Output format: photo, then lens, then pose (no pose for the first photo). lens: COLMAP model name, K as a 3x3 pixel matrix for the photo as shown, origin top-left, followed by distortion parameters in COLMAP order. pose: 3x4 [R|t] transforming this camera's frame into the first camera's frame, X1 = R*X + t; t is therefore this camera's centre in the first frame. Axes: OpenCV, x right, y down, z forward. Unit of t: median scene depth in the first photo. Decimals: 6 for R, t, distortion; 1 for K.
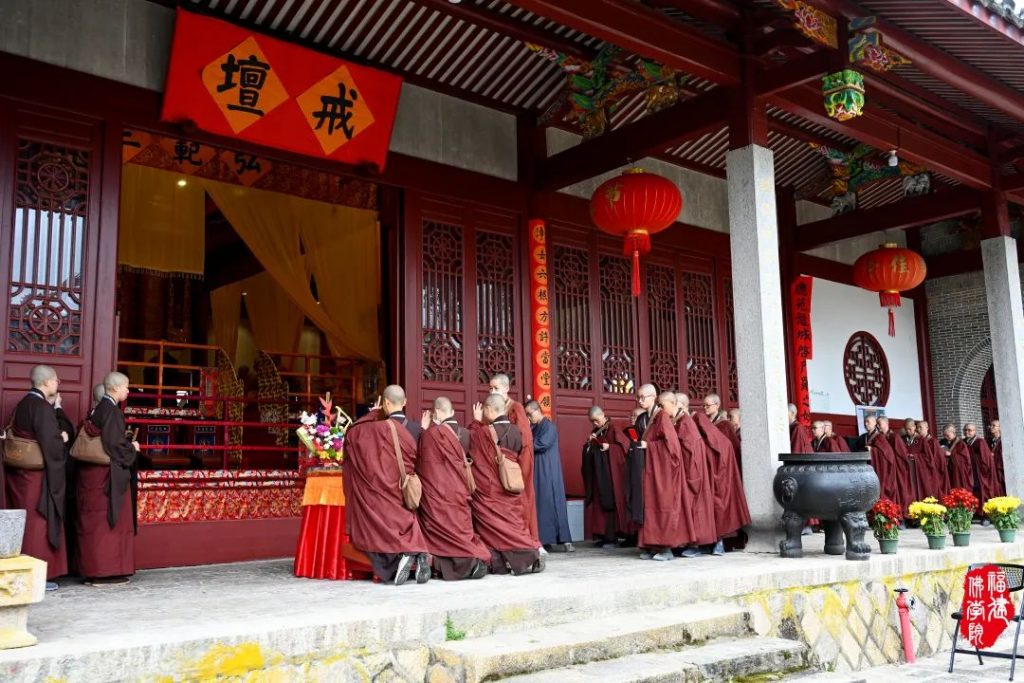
lens RADIAL K [[948.9, 0, 512.0], [0, 948.9, 341.5], [0, 0, 1]] dist [0.065017, 0.005422]
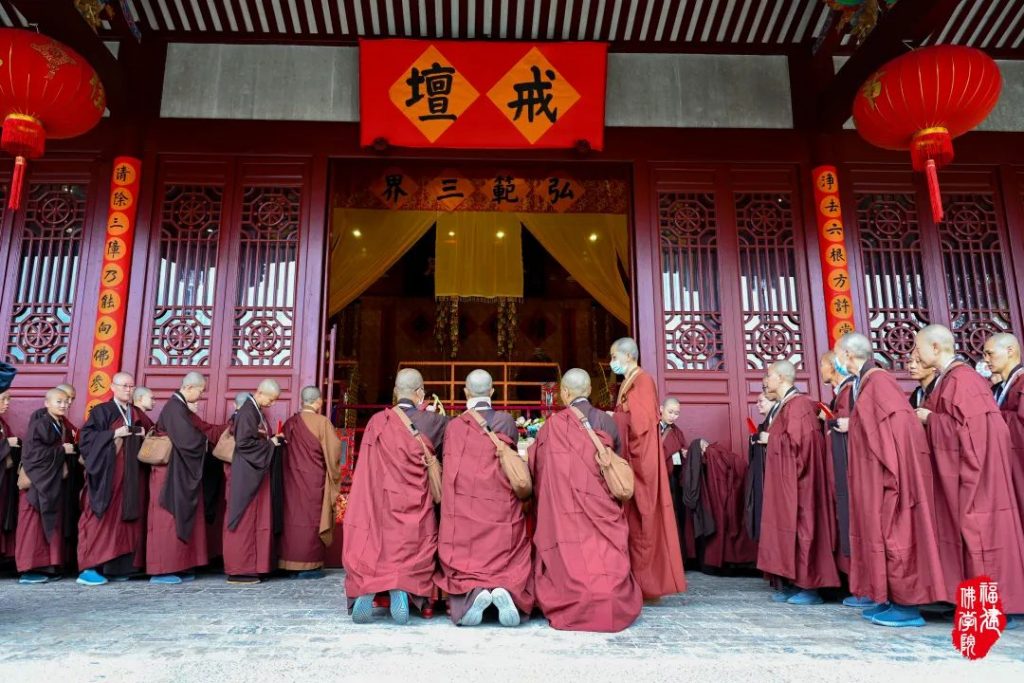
lens RADIAL K [[728.2, 0, 512.0], [0, 728.2, 341.5], [0, 0, 1]] dist [0.006009, 0.000981]
pose [[0.784089, -0.115086, -0.609885, 0.216744], [0.078567, 0.993158, -0.086403, 0.065015], [0.615656, 0.019831, 0.787765, 0.411043]]
